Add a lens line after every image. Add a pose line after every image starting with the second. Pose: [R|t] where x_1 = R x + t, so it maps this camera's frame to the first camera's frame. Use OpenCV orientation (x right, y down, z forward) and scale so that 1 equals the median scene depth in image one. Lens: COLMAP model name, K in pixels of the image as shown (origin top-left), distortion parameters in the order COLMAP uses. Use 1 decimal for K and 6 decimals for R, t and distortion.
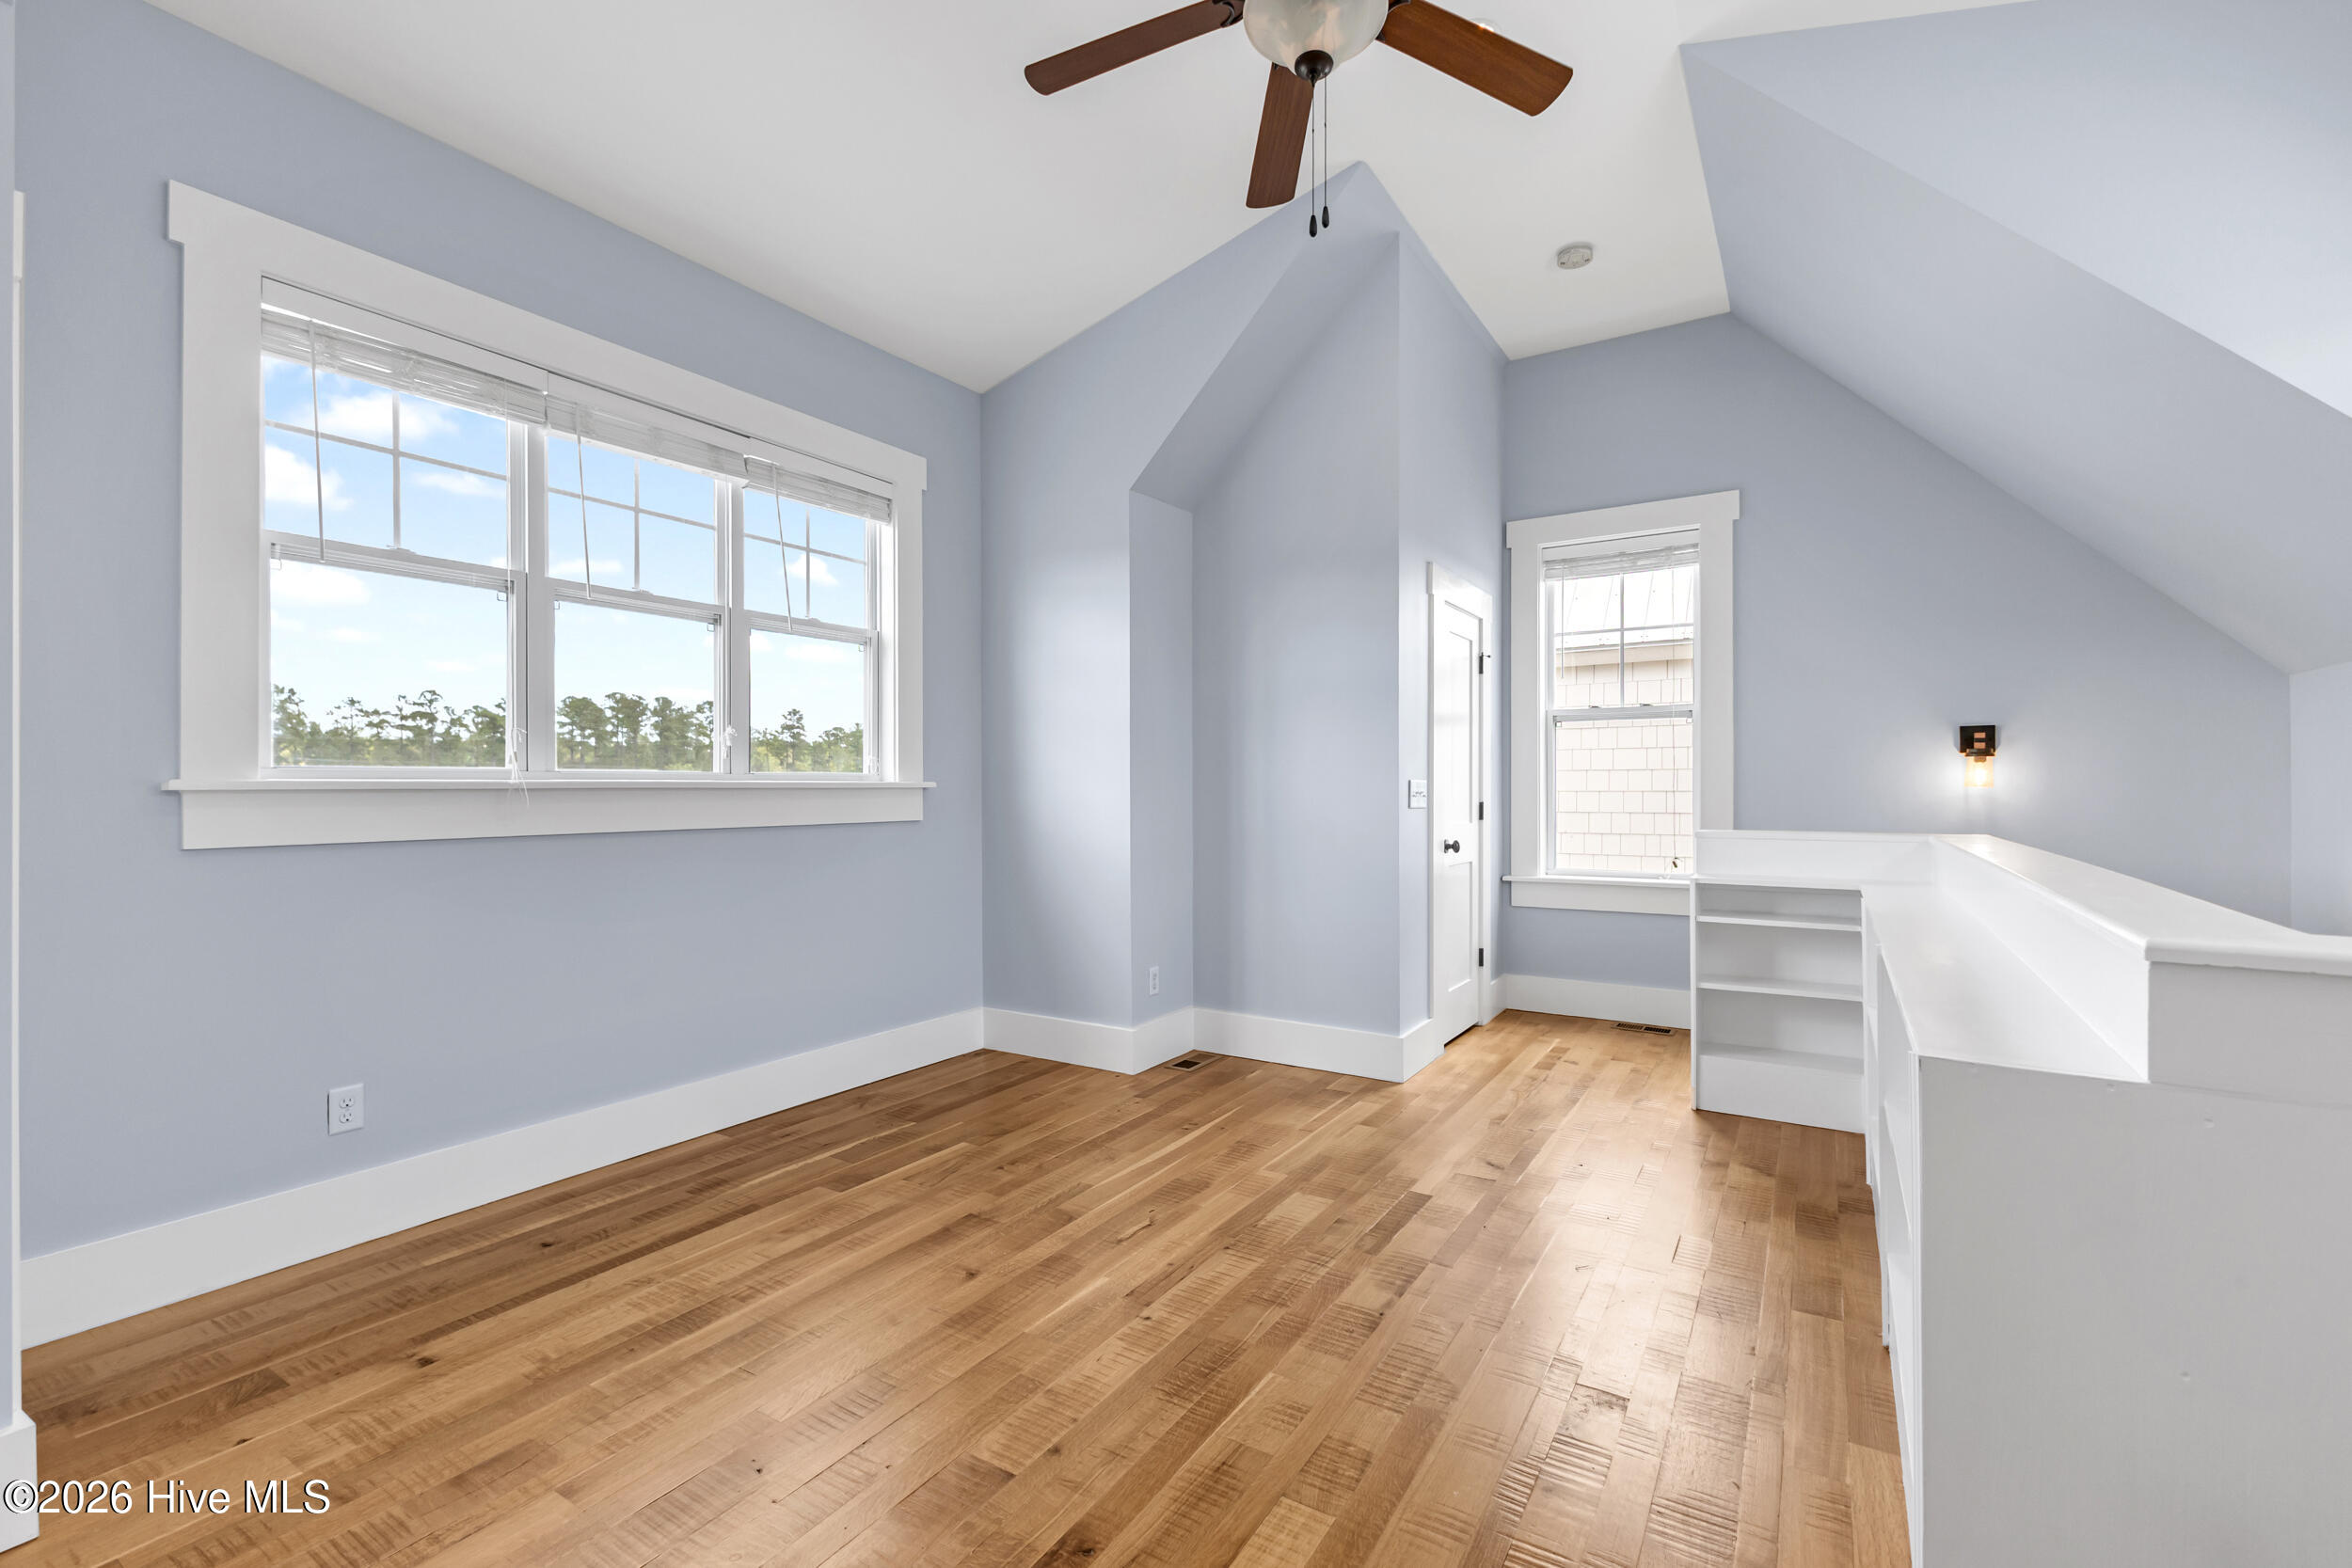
lens RADIAL K [[1022.3, 0, 1180.4], [0, 1022.3, 782.6], [0, 0, 1]] dist [0.011238, -0.000824]
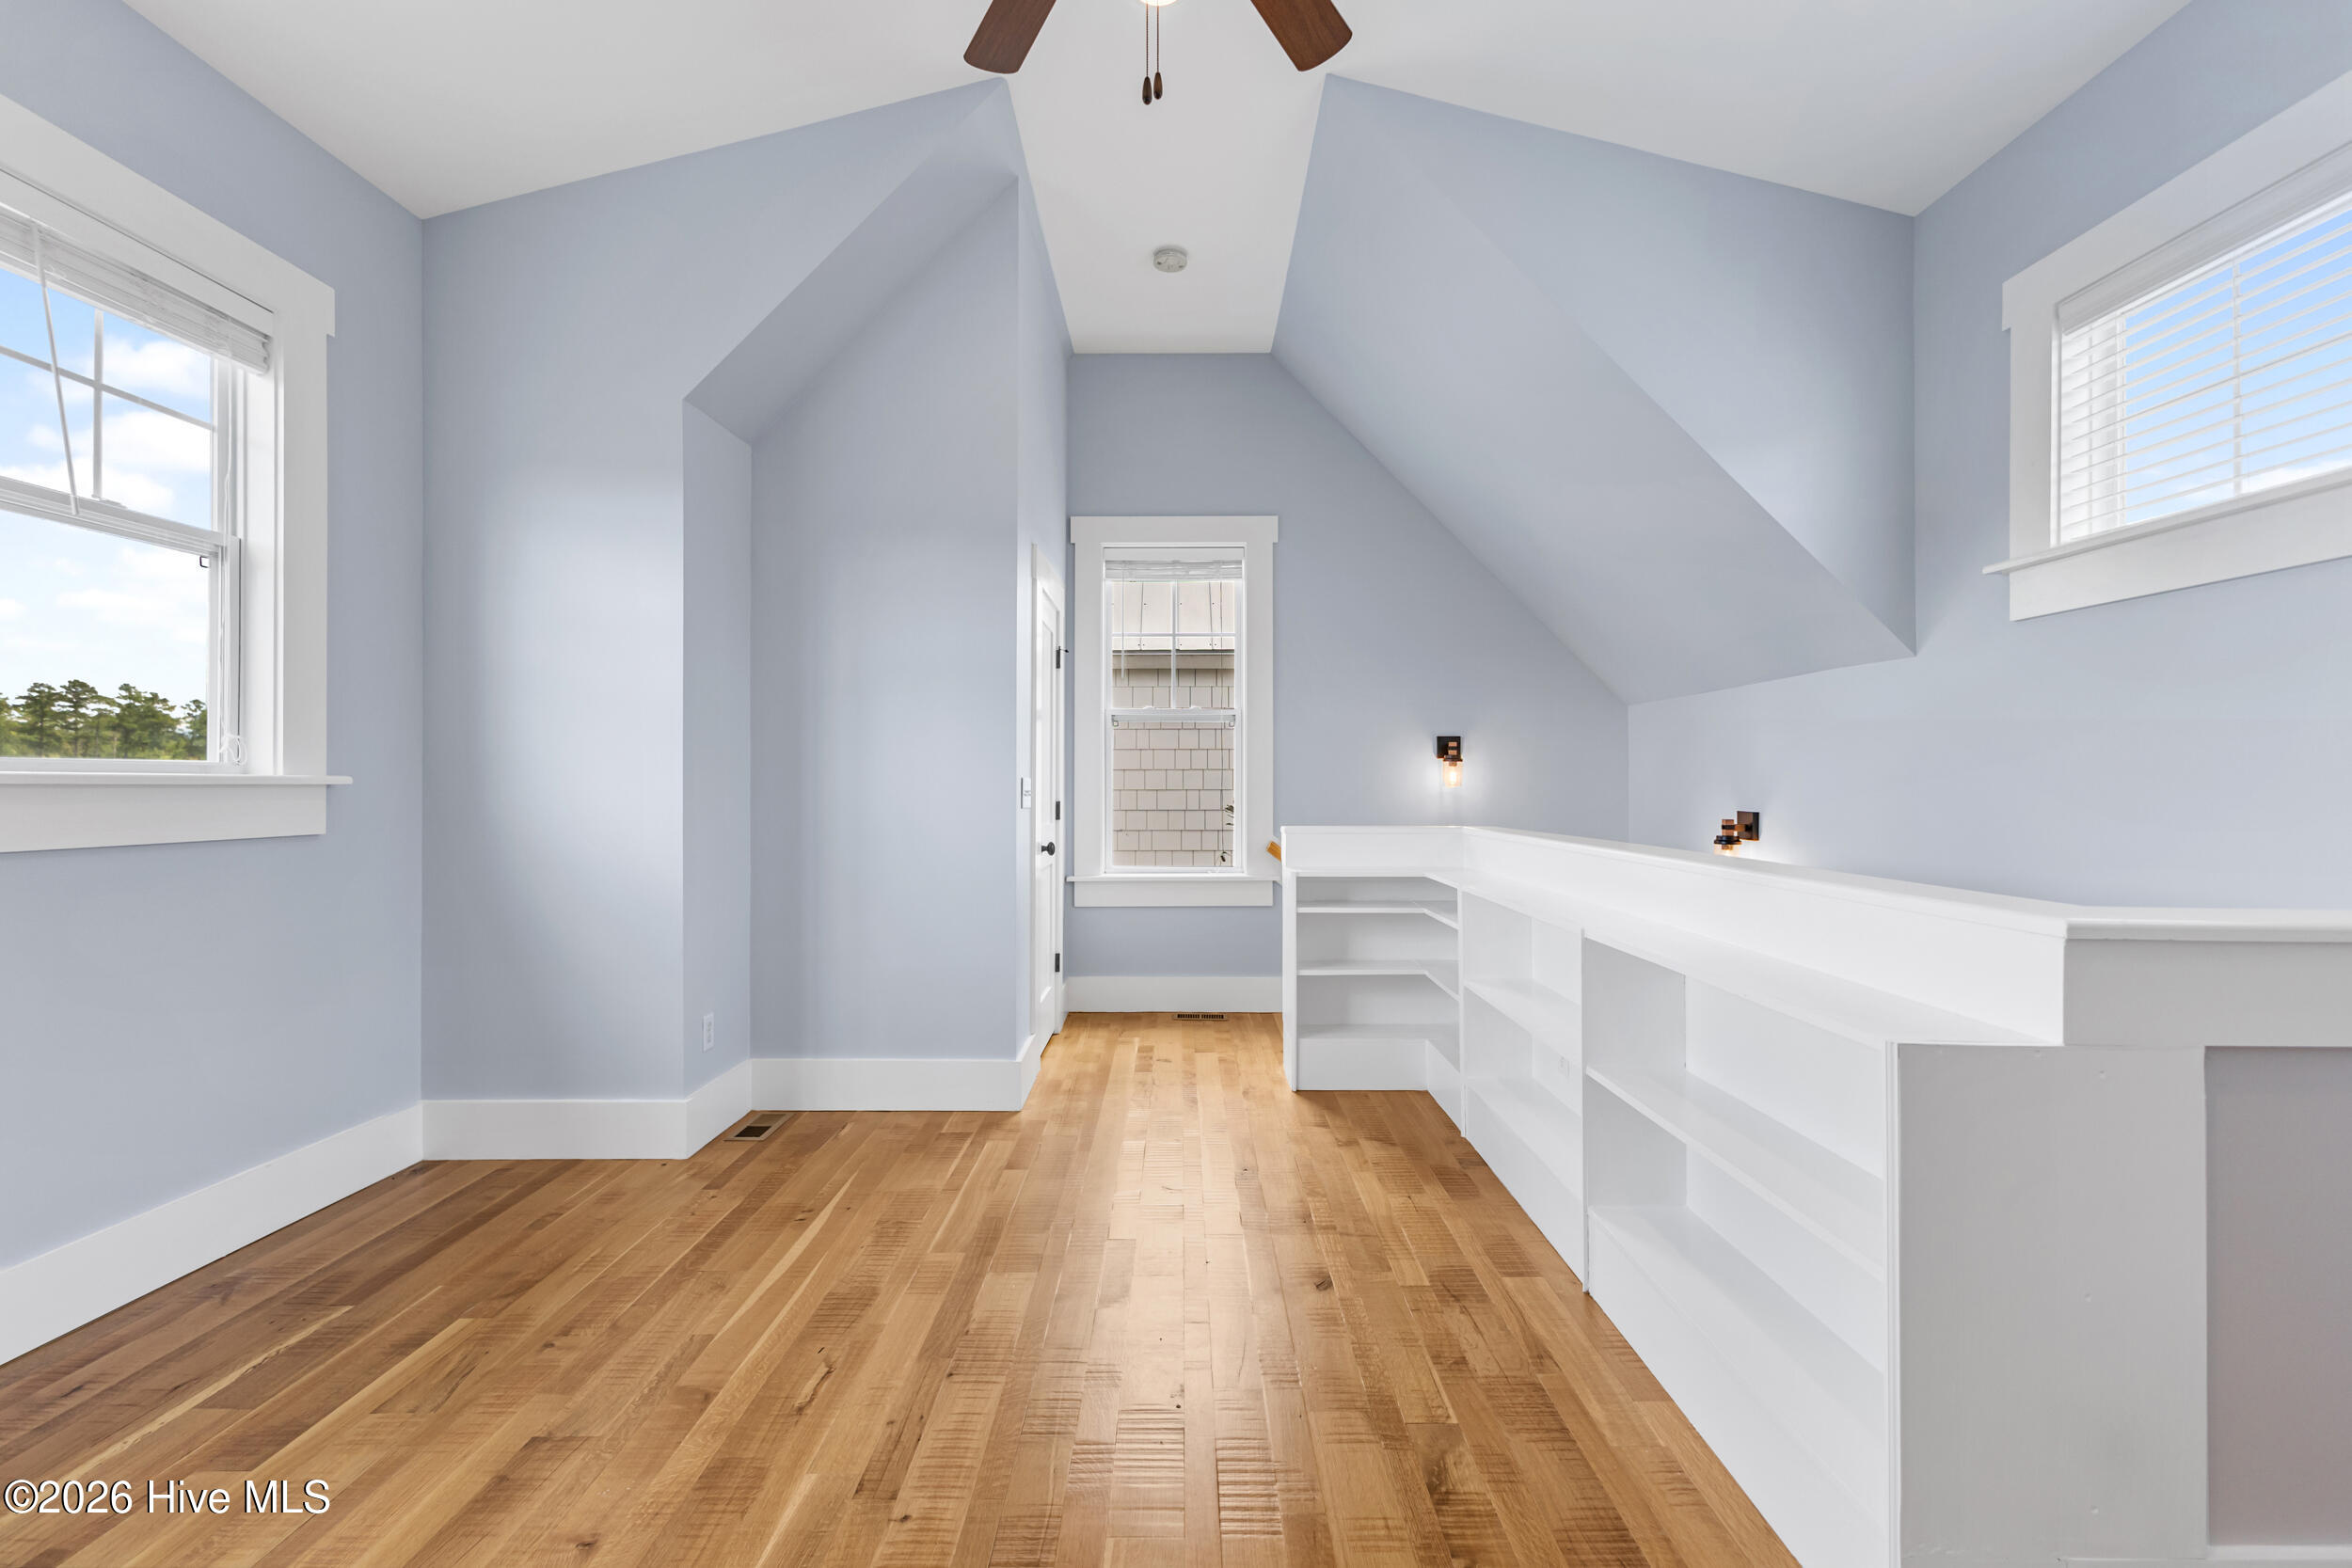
lens RADIAL K [[1013.4, 0, 1180.3], [0, 1013.4, 777.9], [0, 0, 1]] dist [0.013487, -0.002606]
pose [[0.849491, 0.006407, 0.527564, -0.160688], [-0.004529, 0.999978, -0.004852, 0.001646], [-0.527584, 0.001732, 0.849501, 0.182440]]
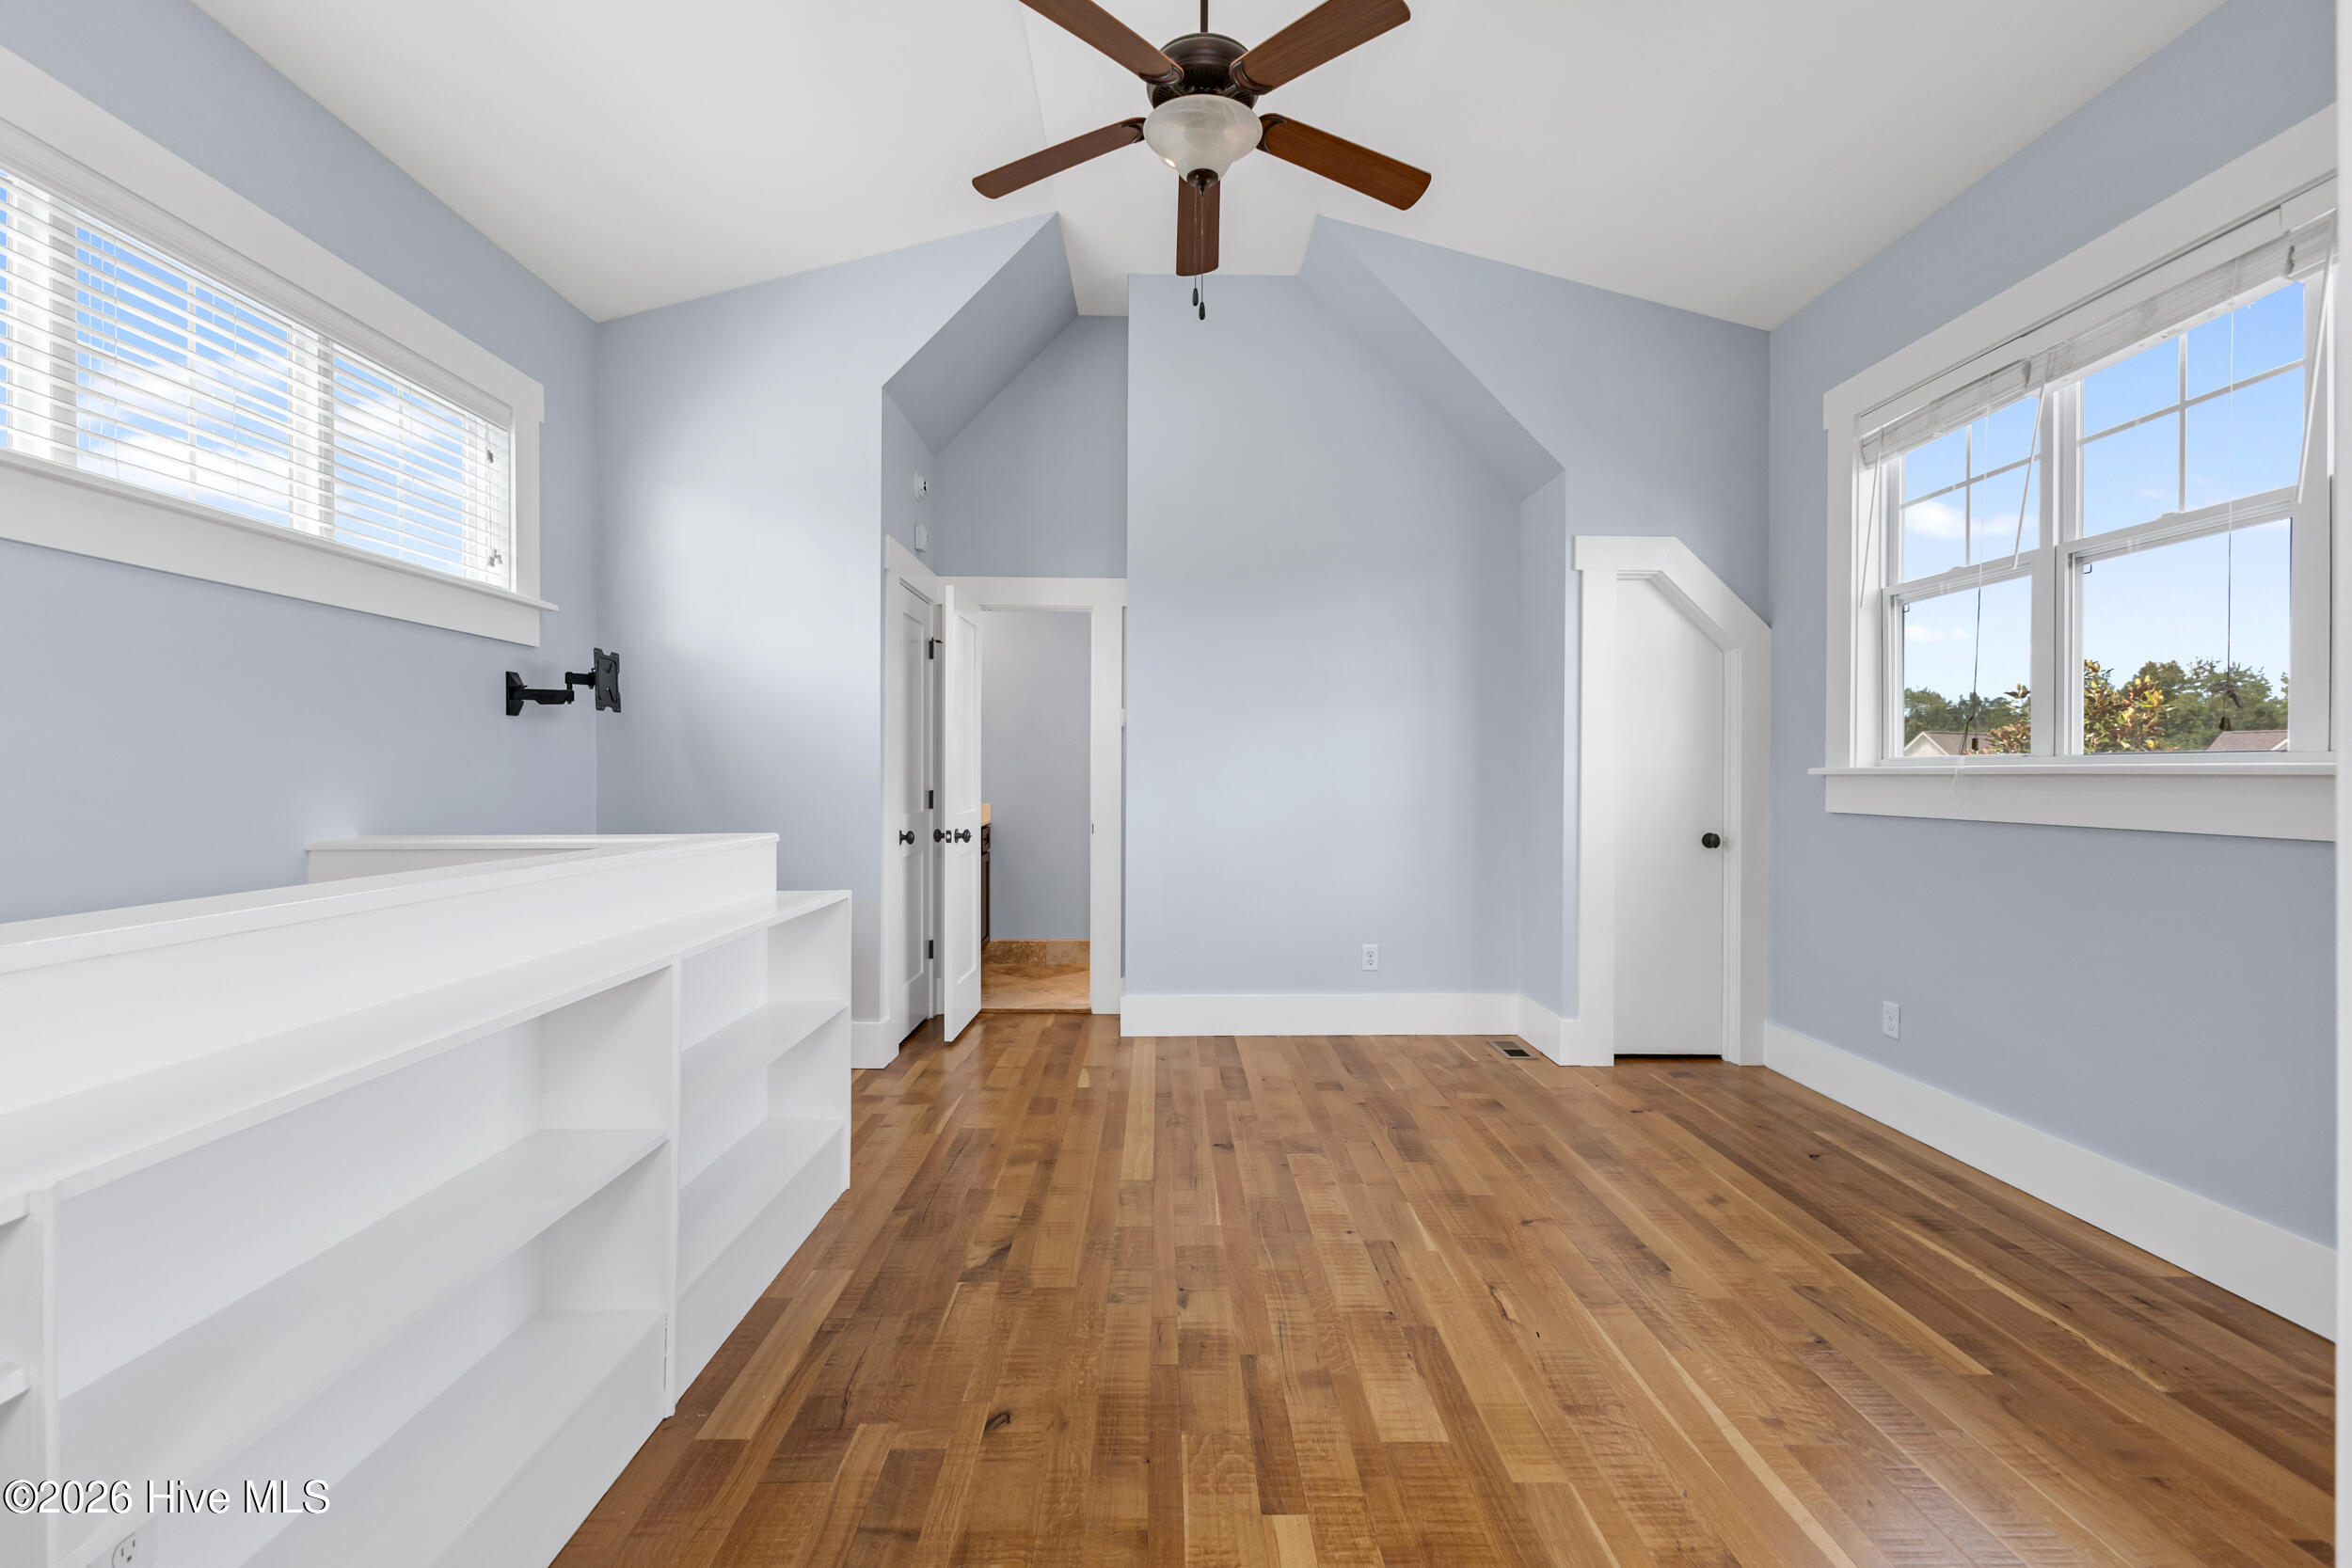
lens RADIAL K [[1022.3, 0, 1180.4], [0, 1022.3, 782.6], [0, 0, 1]] dist [0.011238, -0.000824]
pose [[-0.837750, 0.005602, -0.546026, 0.483586], [0.002535, 0.999976, 0.006371, 0.004904], [0.546048, 0.003953, -0.837744, 1.192223]]
